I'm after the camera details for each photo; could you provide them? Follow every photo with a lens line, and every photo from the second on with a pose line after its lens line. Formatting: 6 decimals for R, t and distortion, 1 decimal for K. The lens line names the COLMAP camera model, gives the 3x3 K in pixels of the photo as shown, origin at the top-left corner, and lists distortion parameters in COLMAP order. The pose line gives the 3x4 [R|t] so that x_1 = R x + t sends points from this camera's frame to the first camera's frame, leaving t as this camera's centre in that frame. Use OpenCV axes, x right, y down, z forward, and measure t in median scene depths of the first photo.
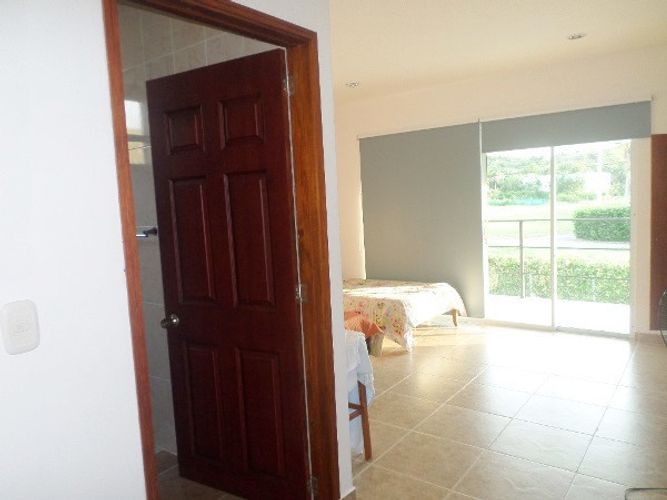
lens RADIAL K [[524.9, 0, 333.5], [0, 524.9, 250.0], [0, 0, 1]] dist [0.062949, -0.191984]
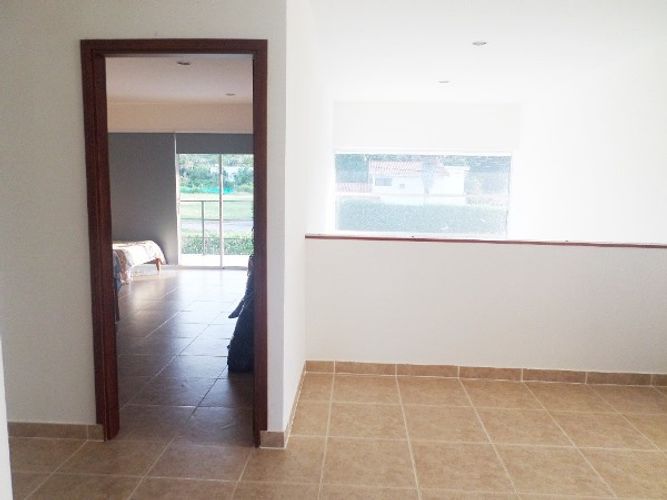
lens RADIAL K [[524.9, 0, 333.5], [0, 524.9, 250.0], [0, 0, 1]] dist [0.062949, -0.191984]
pose [[0.840416, -0.007916, 0.541884, -0.153736], [-0.005430, 0.999720, 0.023025, 0.051610], [-0.541915, -0.022293, 0.840138, -0.497102]]
